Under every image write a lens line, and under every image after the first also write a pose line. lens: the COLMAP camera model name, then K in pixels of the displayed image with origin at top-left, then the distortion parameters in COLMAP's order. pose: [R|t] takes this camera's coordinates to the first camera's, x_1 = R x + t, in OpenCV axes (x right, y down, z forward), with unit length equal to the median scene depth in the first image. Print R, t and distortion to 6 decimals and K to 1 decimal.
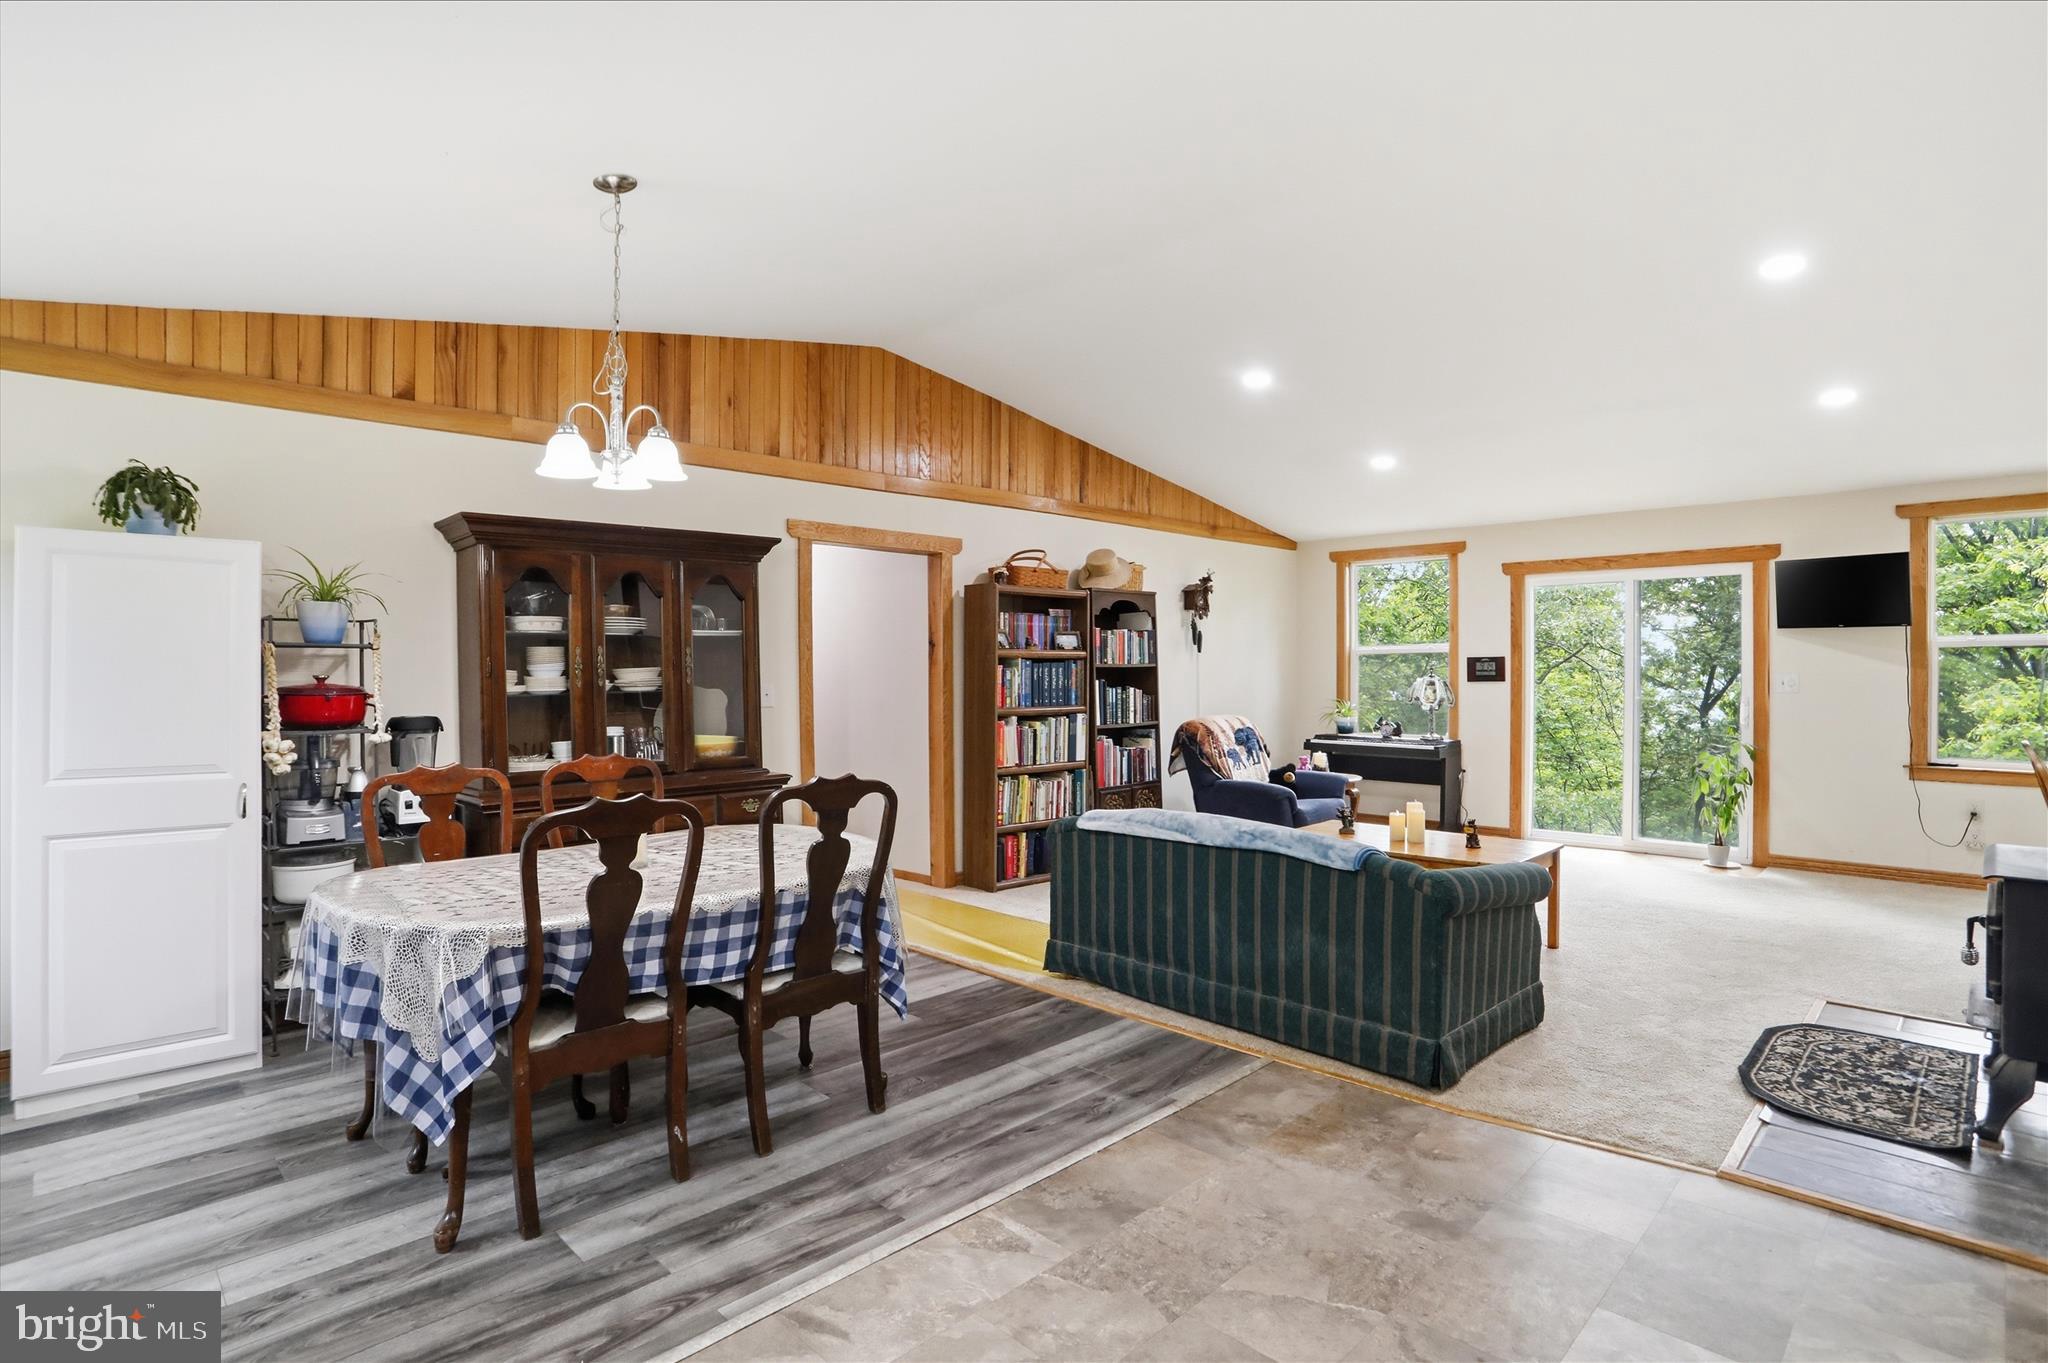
lens RADIAL K [[1004.5, 0, 1027.7], [0, 1004.5, 665.2], [0, 0, 1]] dist [-0.072257, 0.031108]
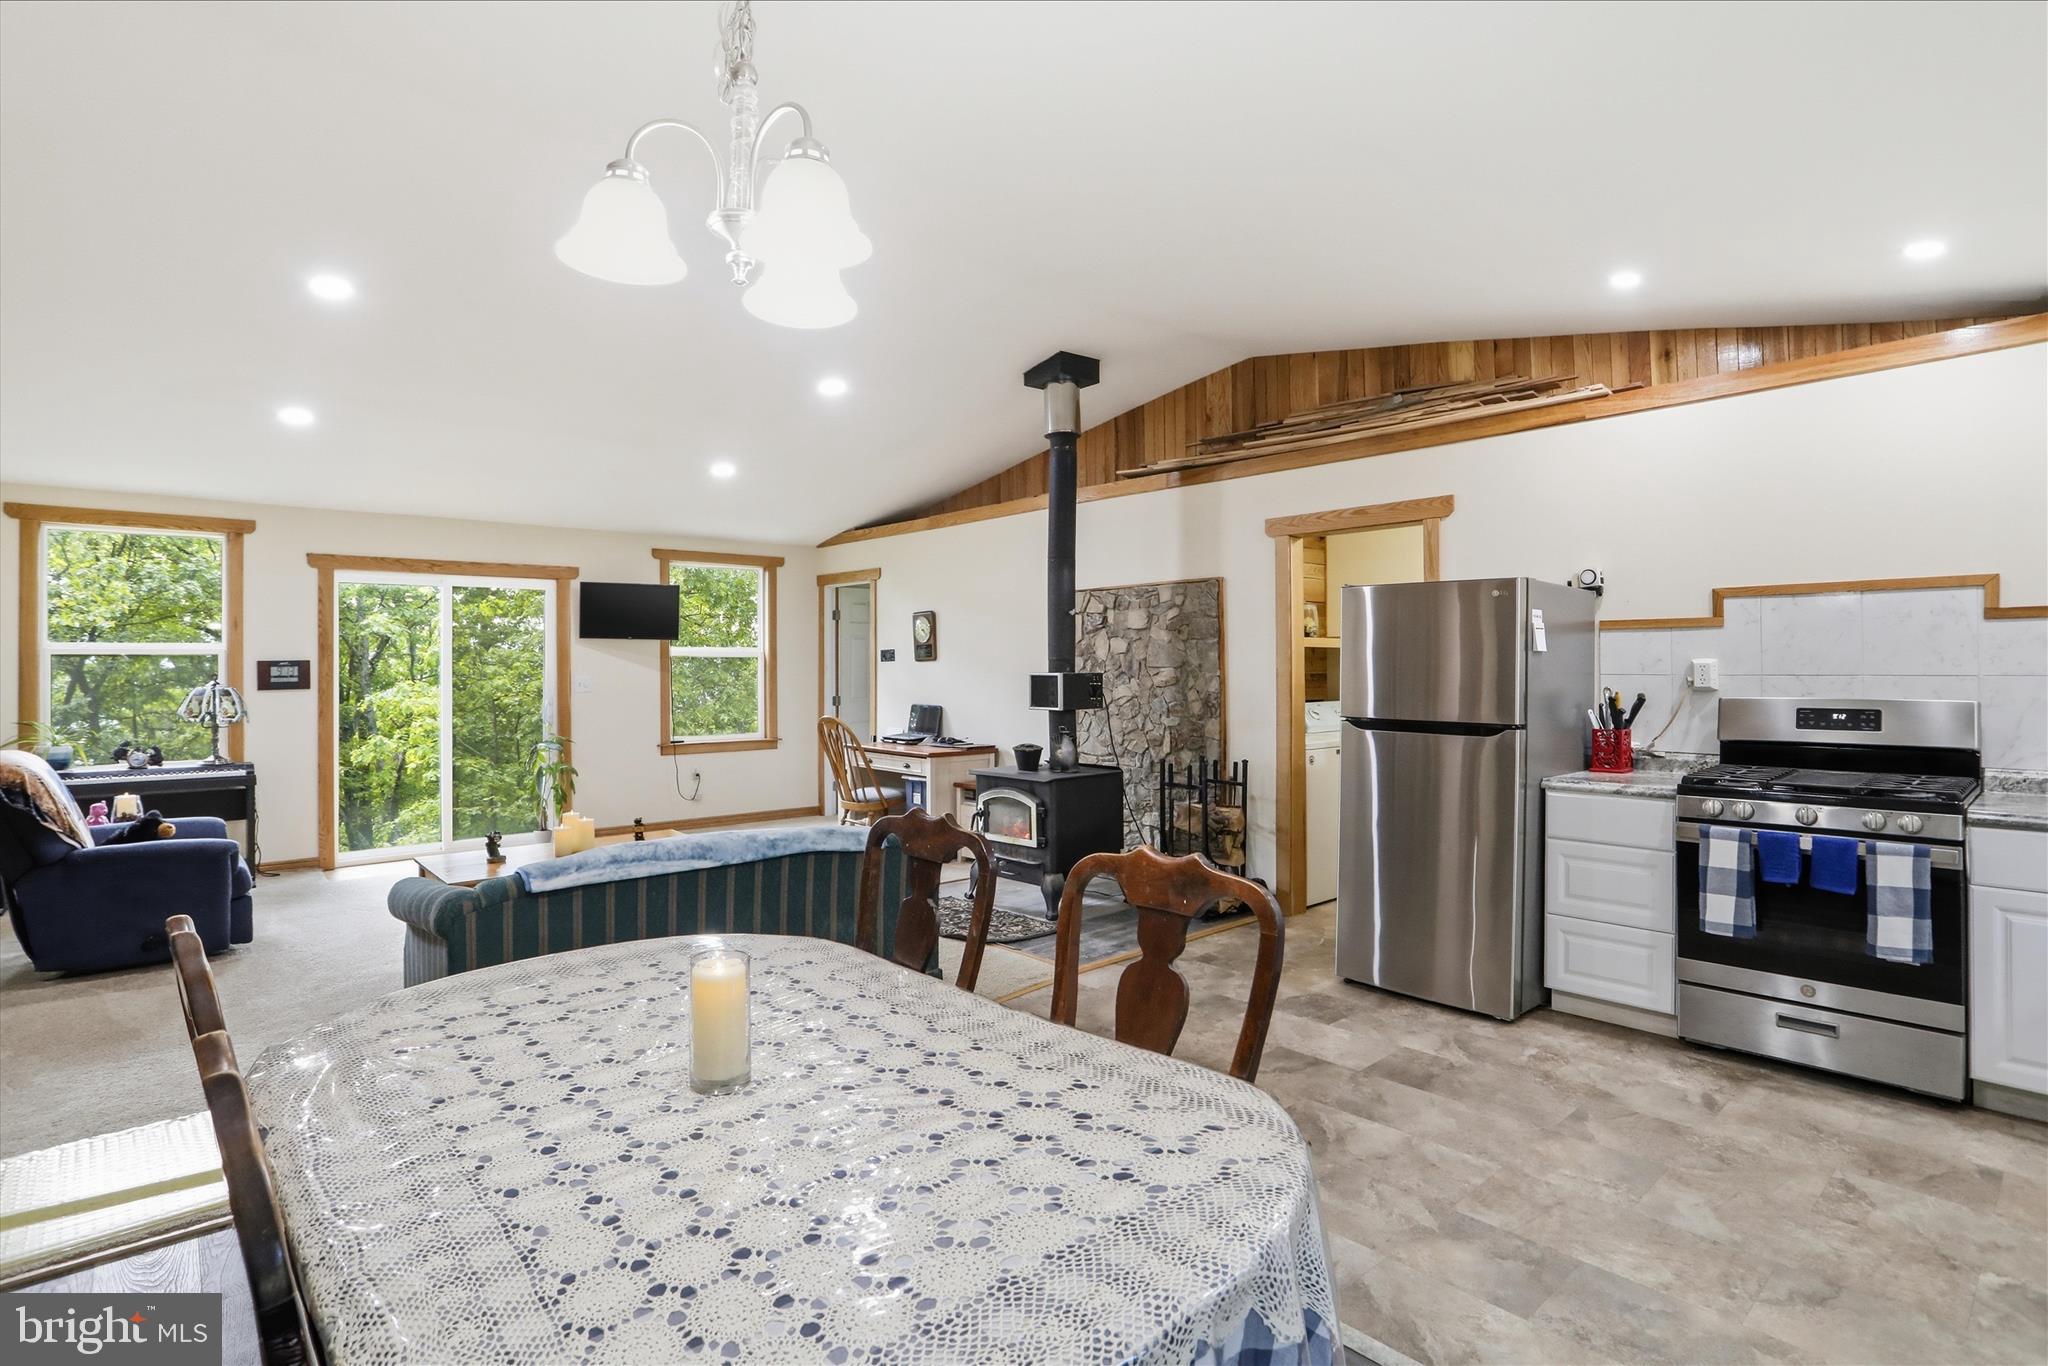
lens RADIAL K [[1019.4, 0, 1027.8], [0, 1019.4, 660.9], [0, 0, 1]] dist [-0.067715, 0.028300]
pose [[0.063023, 0.009261, 0.997969, -0.418553], [0.003861, 0.999947, -0.009524, 0.002837], [-0.998005, 0.004454, 0.062984, 0.381890]]
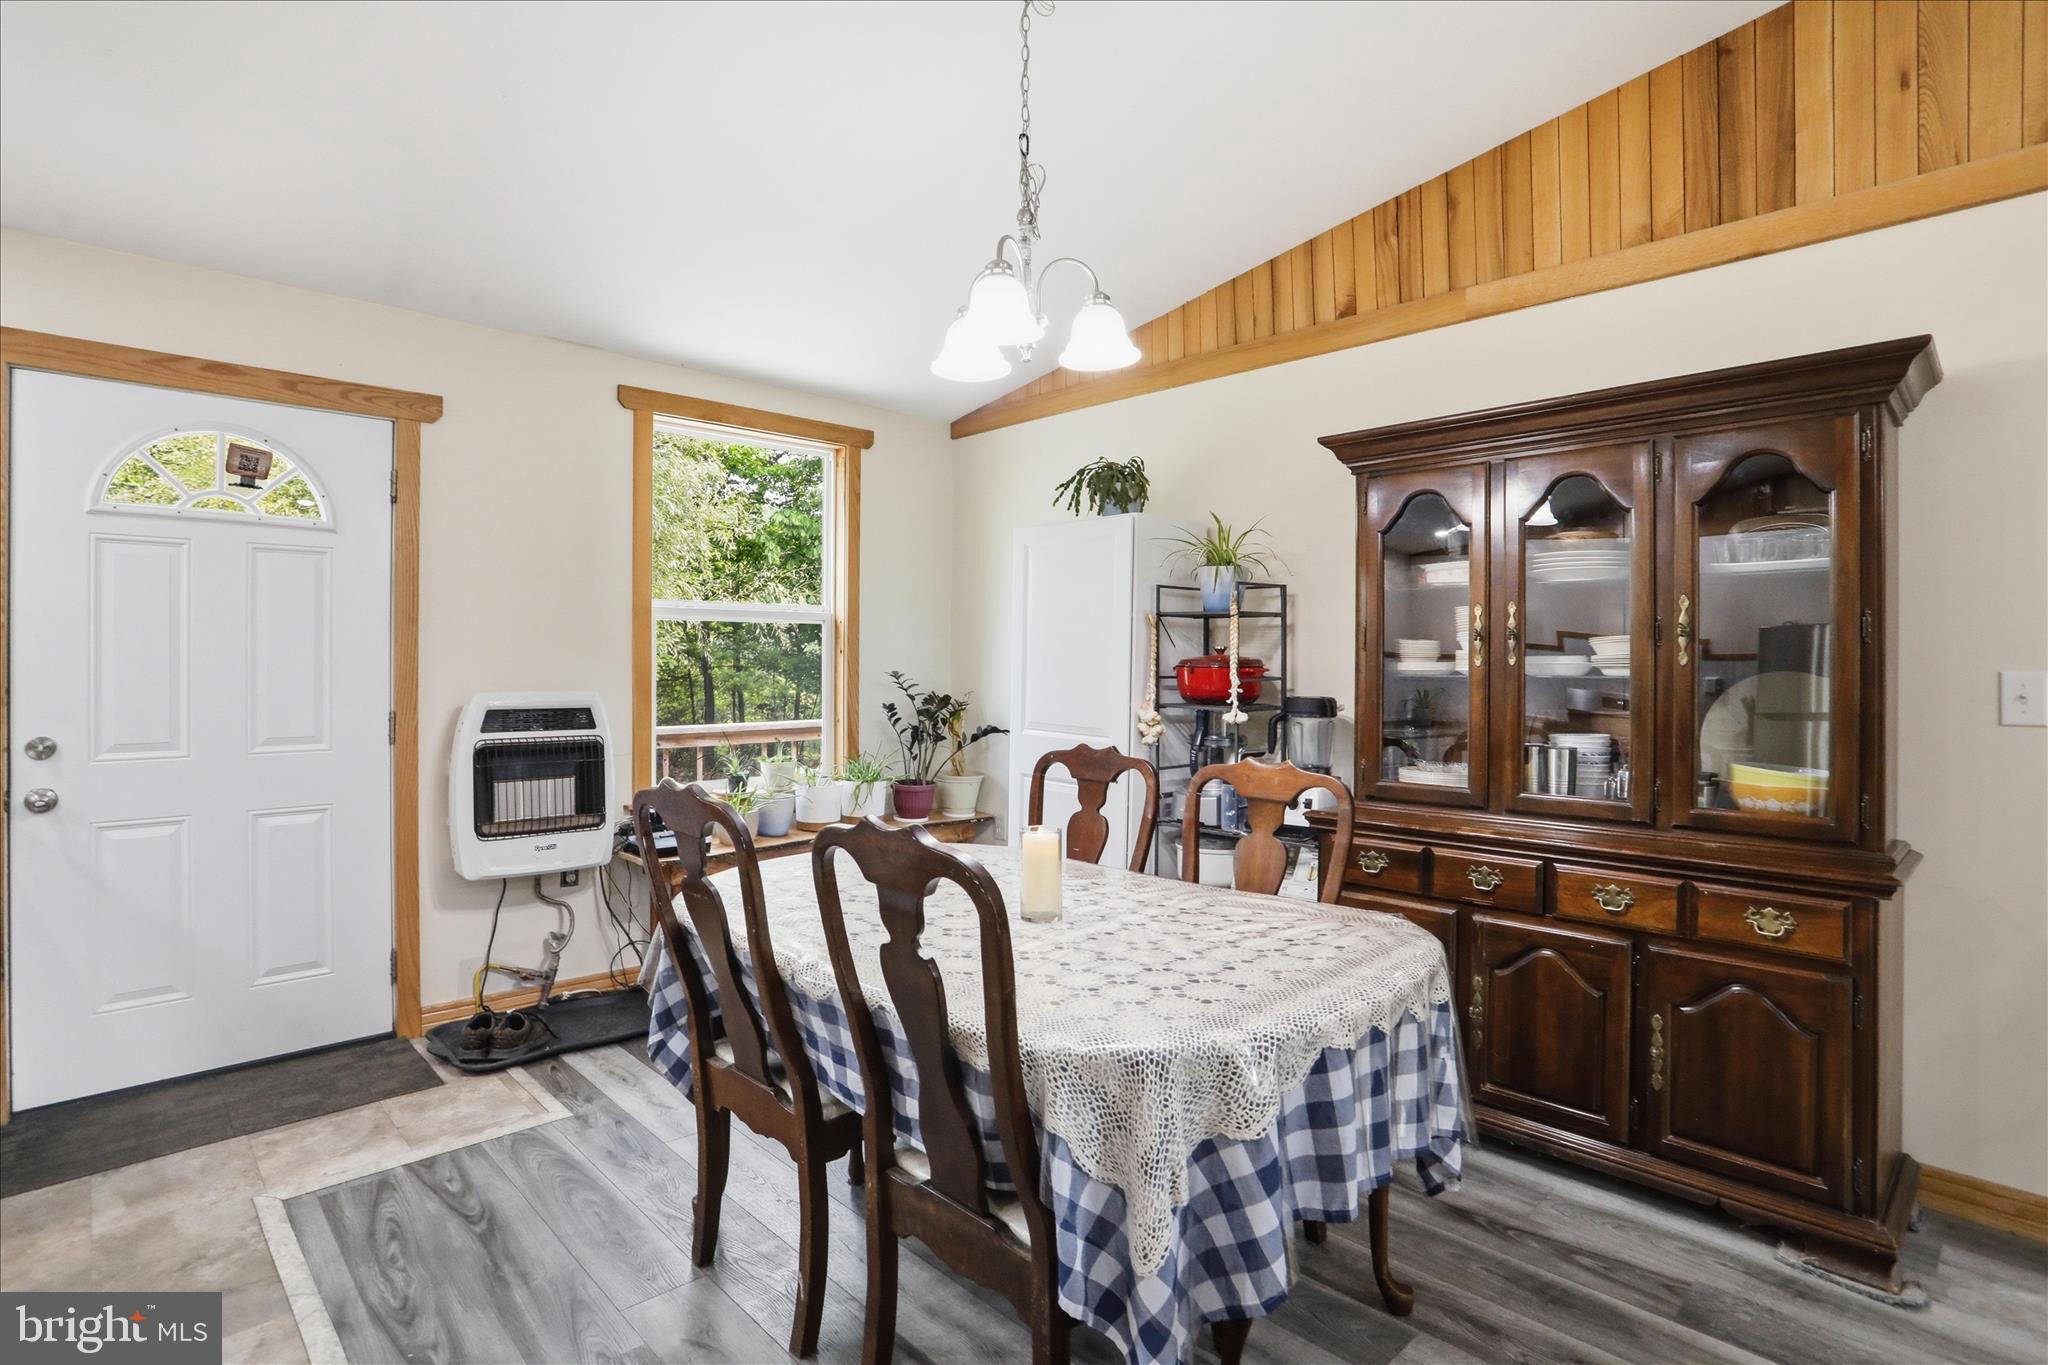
lens RADIAL K [[1019.4, 0, 1027.8], [0, 1019.4, 660.4], [0, 0, 1]] dist [-0.067715, 0.028300]
pose [[-0.022724, 0.006083, -0.999723, 0.143718], [-0.005966, 0.999963, 0.006220, 0.010911], [0.999724, 0.006105, -0.022687, 0.469779]]
